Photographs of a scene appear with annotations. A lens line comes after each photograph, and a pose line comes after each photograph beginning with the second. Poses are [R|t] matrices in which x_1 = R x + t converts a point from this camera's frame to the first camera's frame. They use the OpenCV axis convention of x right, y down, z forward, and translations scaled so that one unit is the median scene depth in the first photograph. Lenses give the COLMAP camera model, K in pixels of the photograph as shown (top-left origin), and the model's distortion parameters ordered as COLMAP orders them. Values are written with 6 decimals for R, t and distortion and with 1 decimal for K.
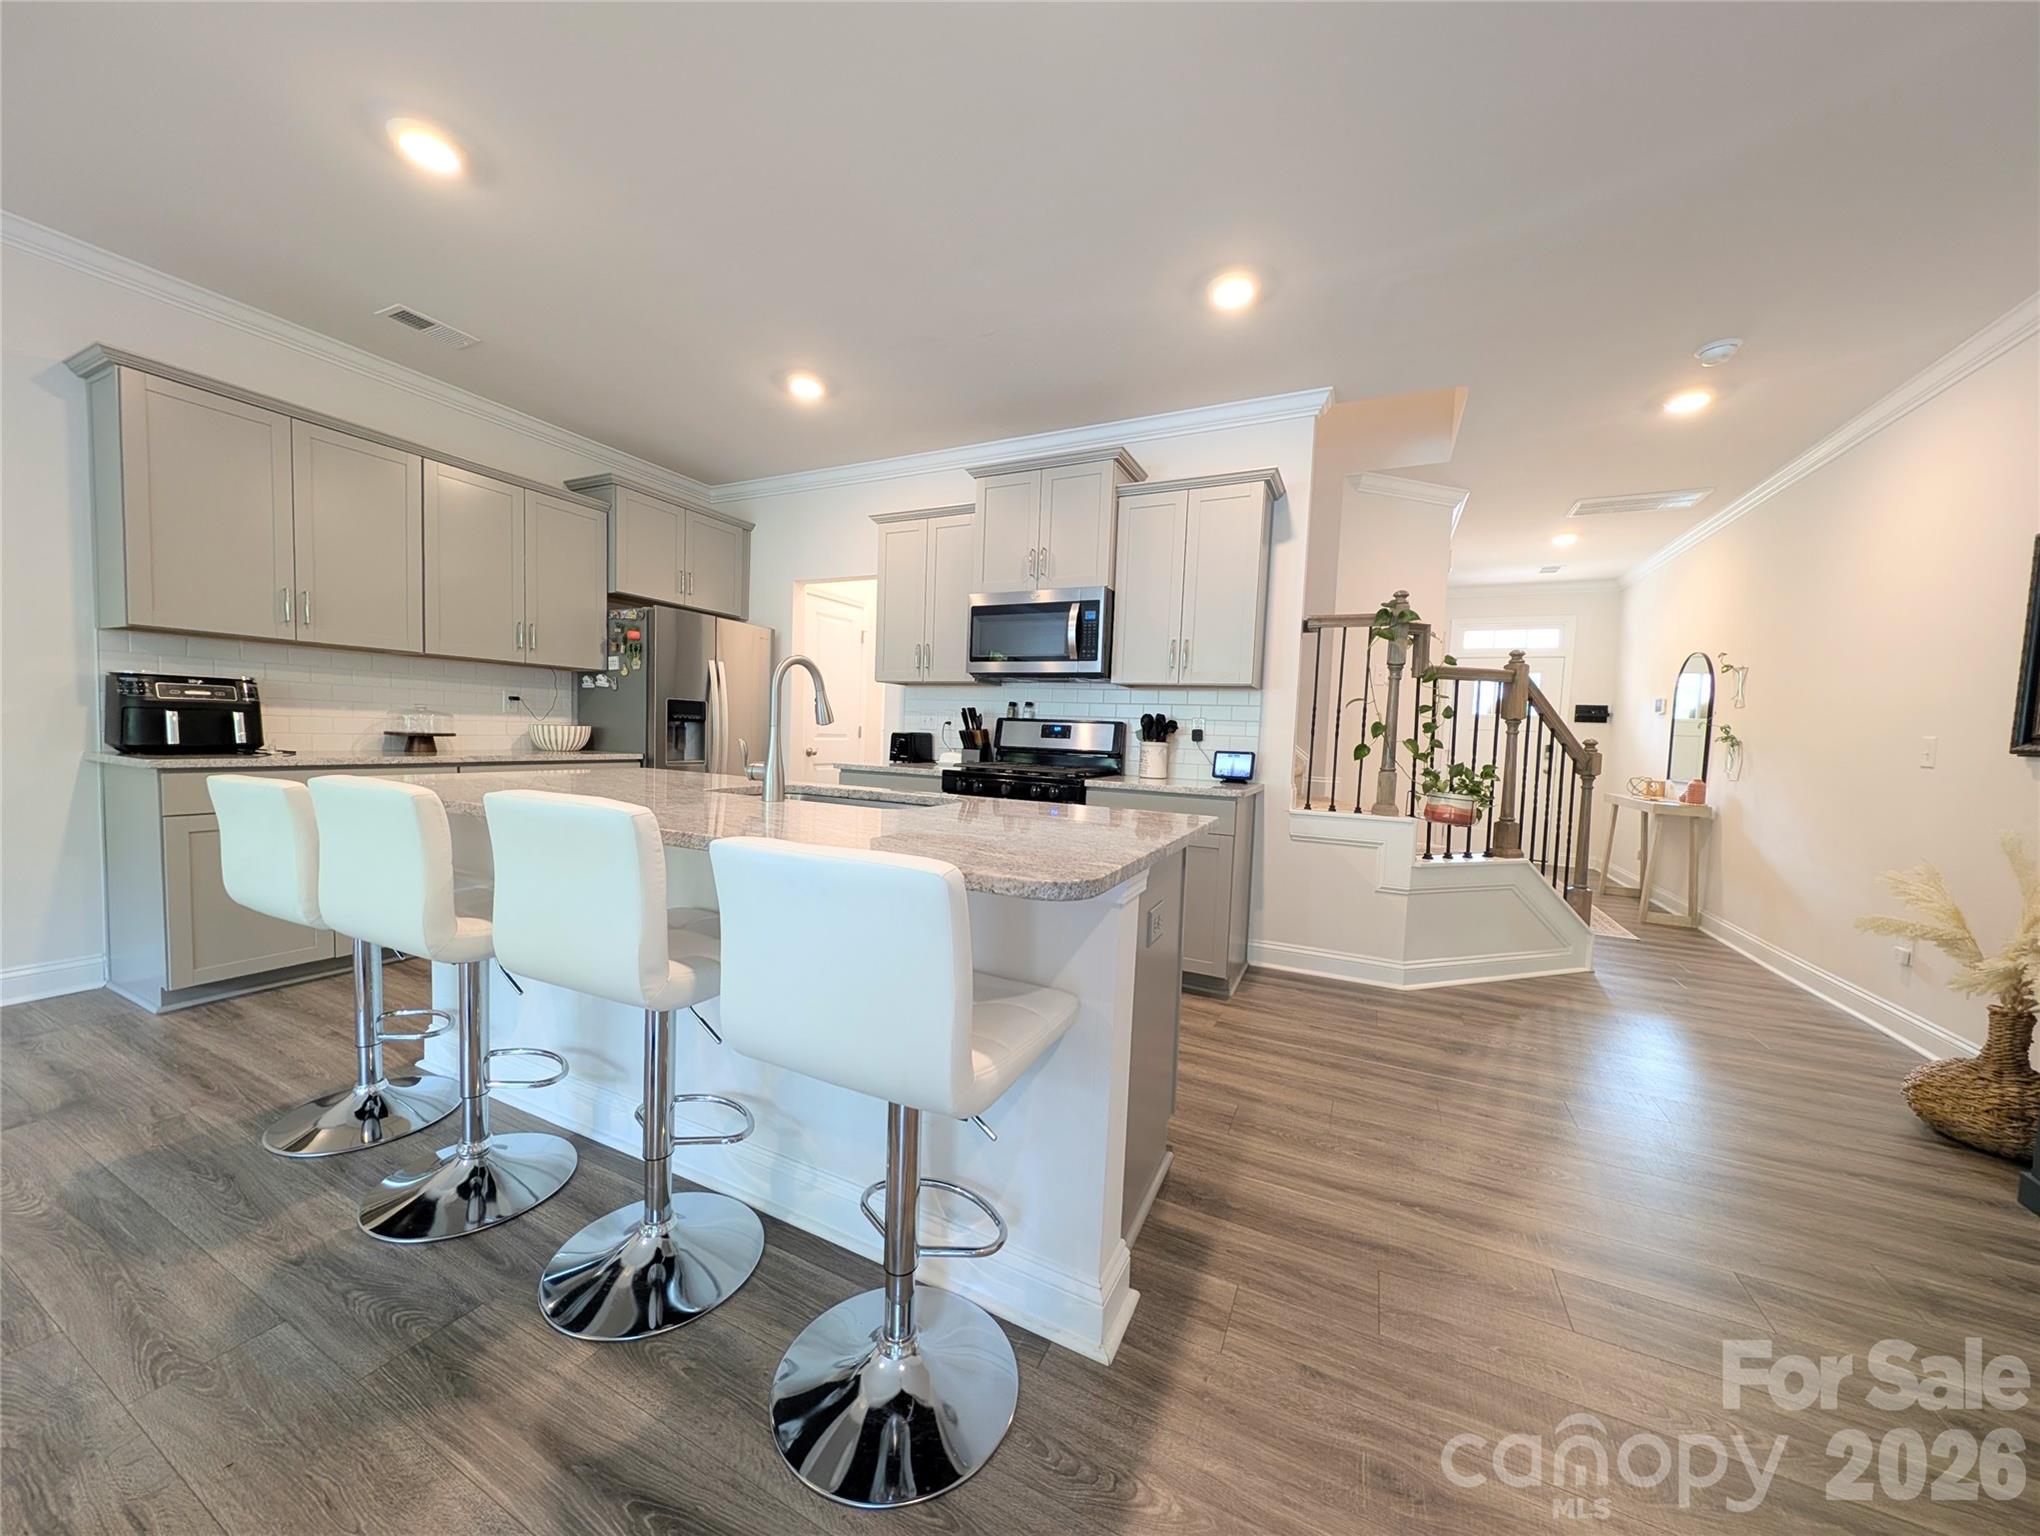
lens RADIAL K [[730.2, 0, 1020.0], [0, 730.2, 768.0], [0, 0, 1]] dist [0.022567, -0.000022]
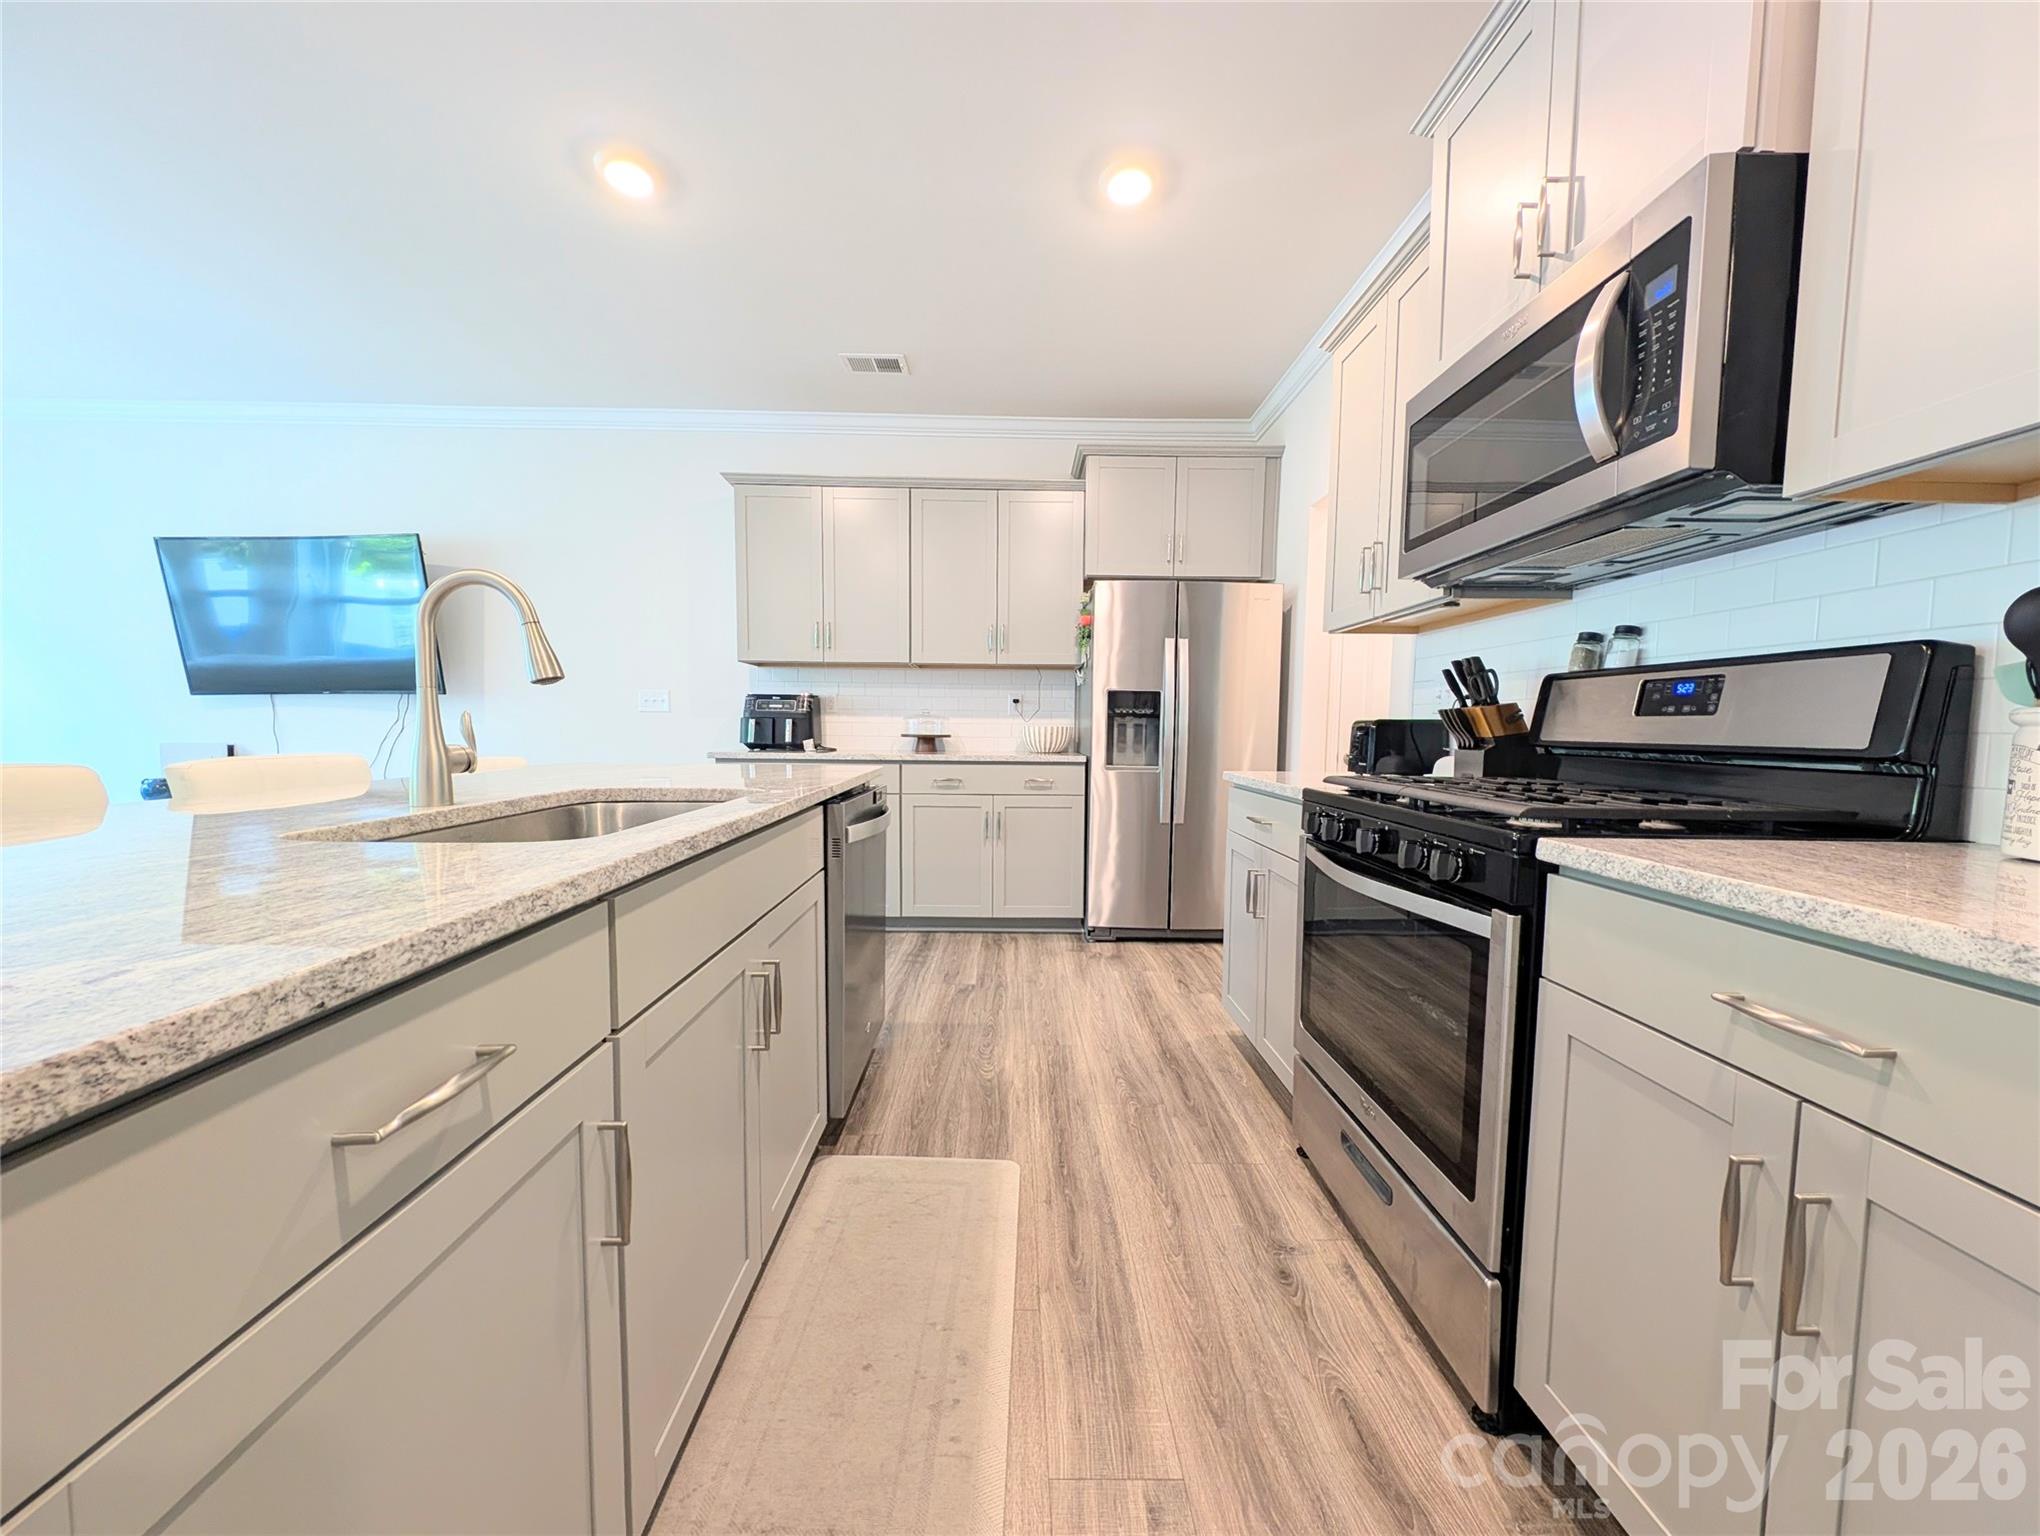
lens RADIAL K [[730.2, 0, 1020.0], [0, 730.2, 768.0], [0, 0, 1]] dist [0.022567, -0.000022]
pose [[0.434039, 0.018955, -0.900695, 0.263404], [-0.042438, 0.999099, 0.000575, -0.002467], [0.899894, 0.037974, 0.434452, 0.637369]]
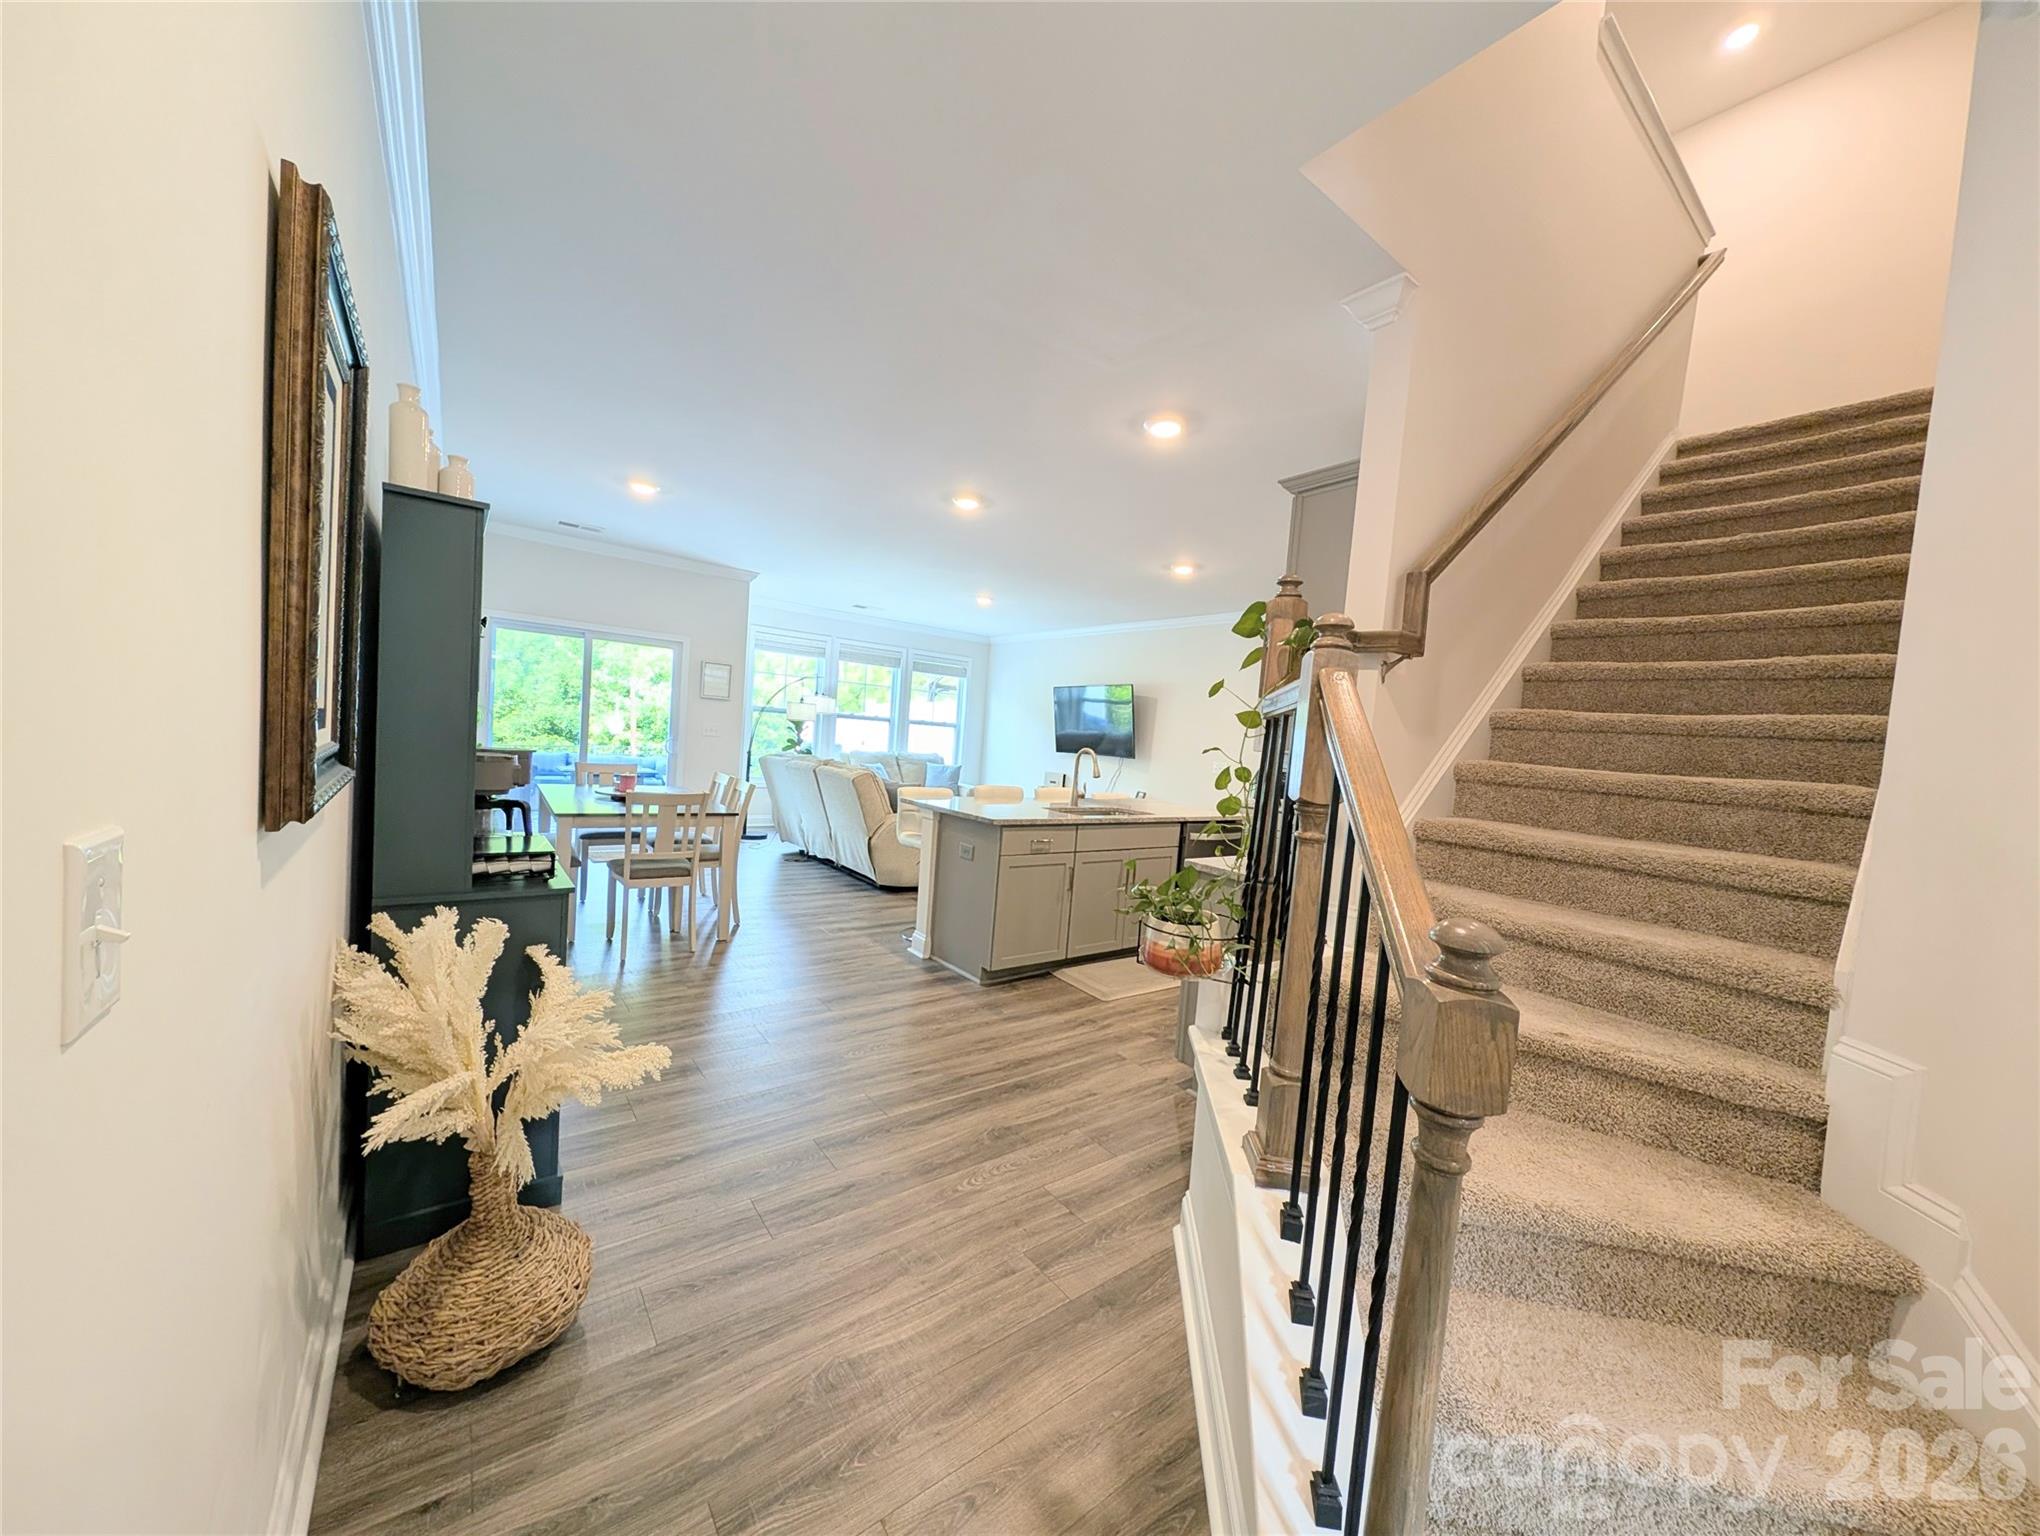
lens RADIAL K [[730.2, 0, 1020.0], [0, 730.2, 768.0], [0, 0, 1]] dist [0.022567, -0.000022]
pose [[-0.443176, -0.031568, -0.895879, 1.075773], [-0.144770, 0.988782, 0.036773, -0.078450], [0.884668, 0.145993, -0.442774, 1.038216]]
